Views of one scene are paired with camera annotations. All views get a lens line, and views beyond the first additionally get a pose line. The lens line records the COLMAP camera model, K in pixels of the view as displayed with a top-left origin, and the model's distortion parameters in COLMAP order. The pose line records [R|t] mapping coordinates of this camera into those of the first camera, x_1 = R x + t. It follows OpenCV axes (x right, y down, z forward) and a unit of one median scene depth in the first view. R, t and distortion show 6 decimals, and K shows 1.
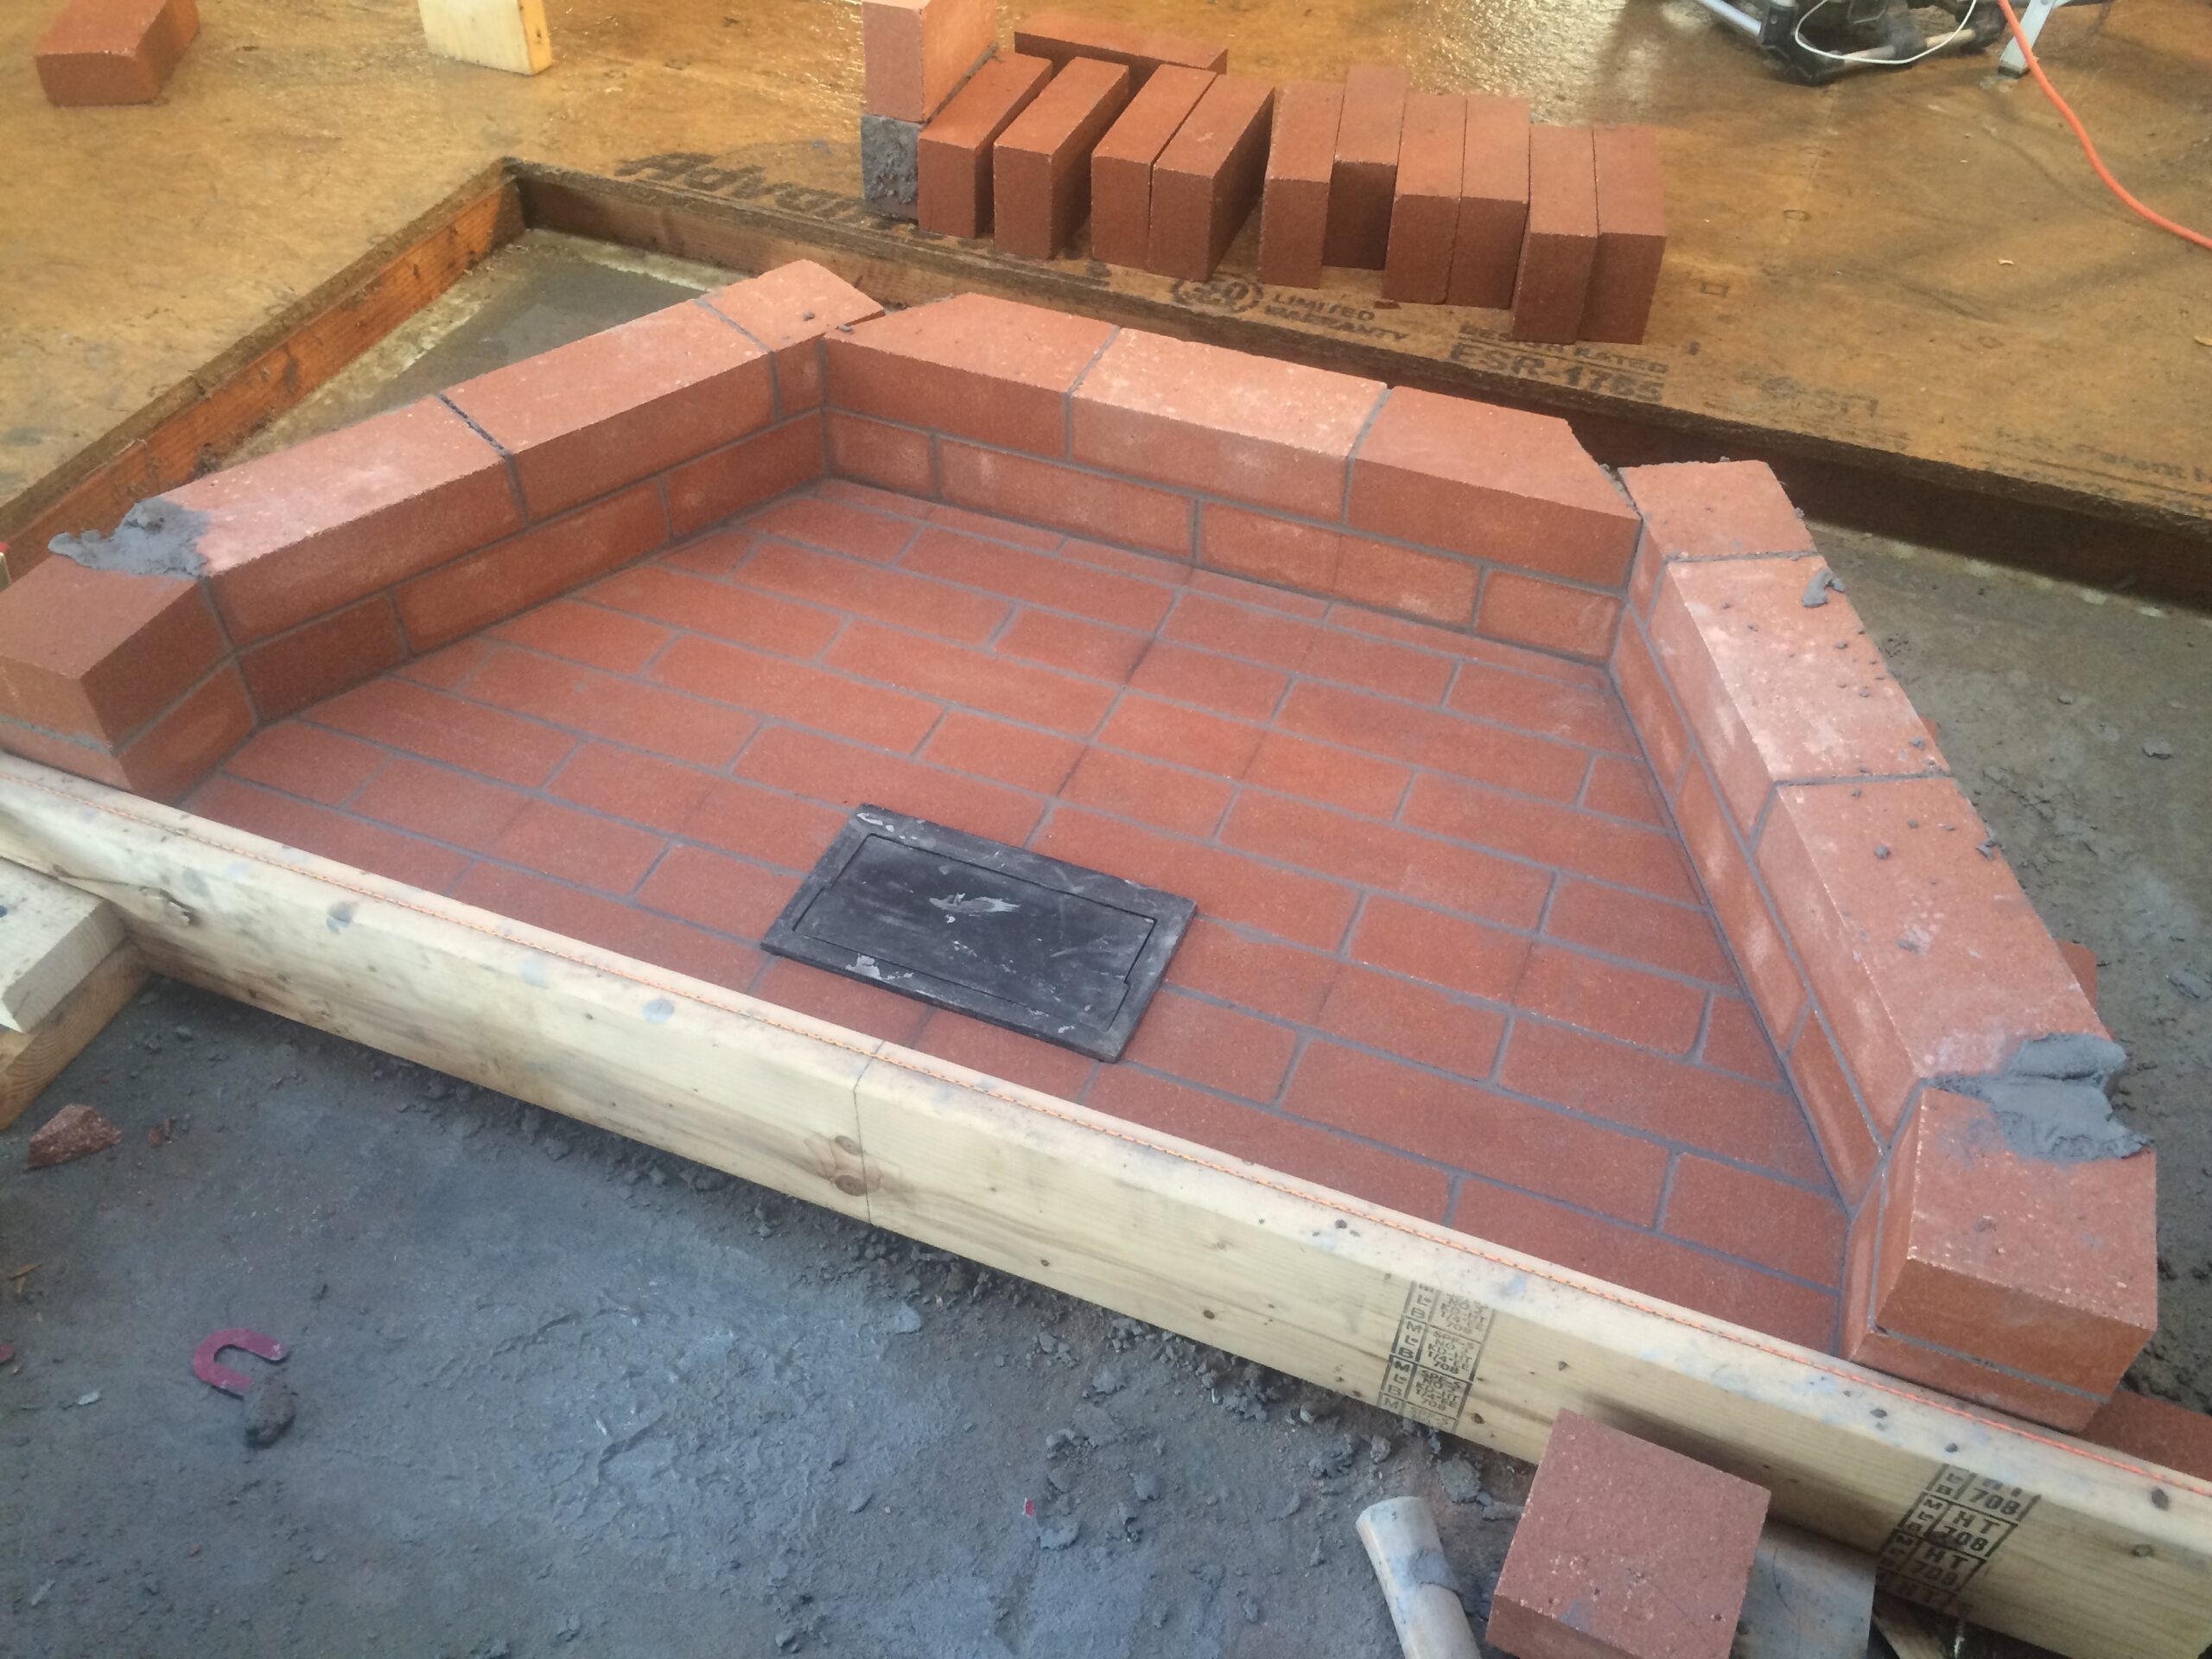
lens RADIAL K [[1888.6, 0, 1106.0], [0, 1888.6, 829.5], [0, 0, 1]] dist [0.091729, -0.128296]
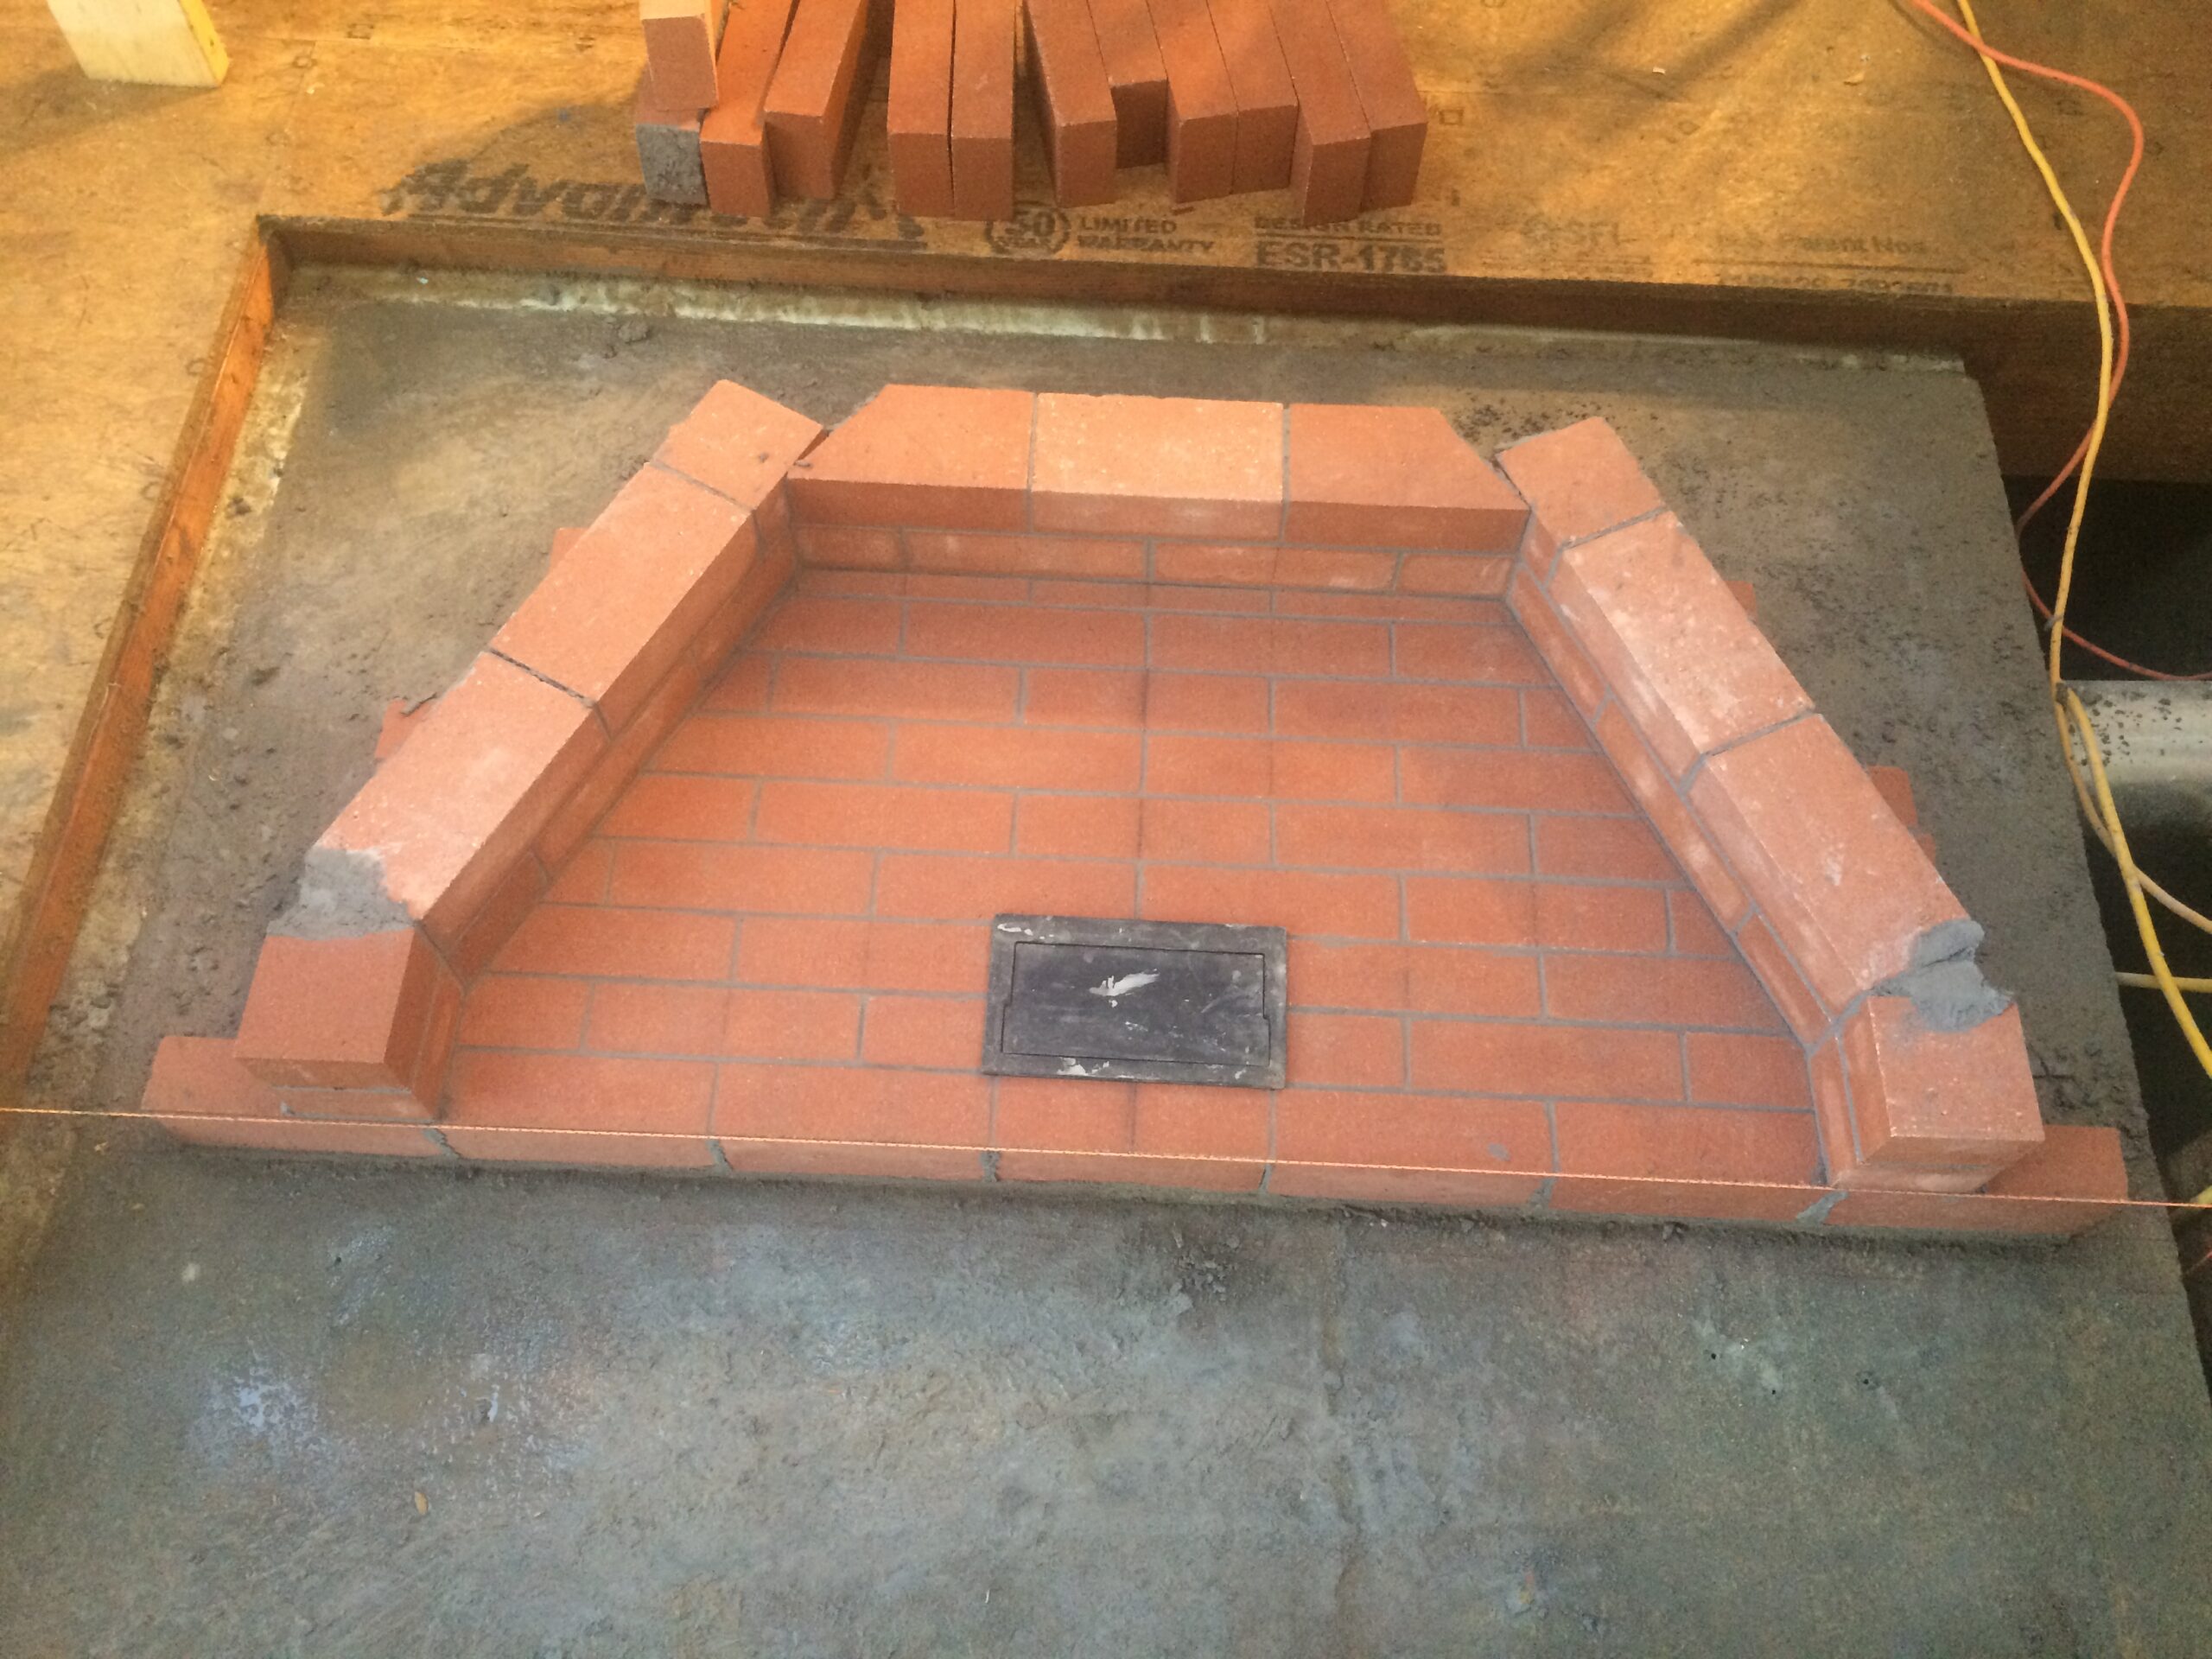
lens RADIAL K [[1888.6, 0, 1106.0], [0, 1888.6, 829.5], [0, 0, 1]] dist [0.091729, -0.128296]
pose [[0.943804, -0.291535, 0.155699, -0.198122], [0.229328, 0.916889, 0.326685, -0.375903], [-0.237999, -0.272620, 0.932220, -0.120214]]
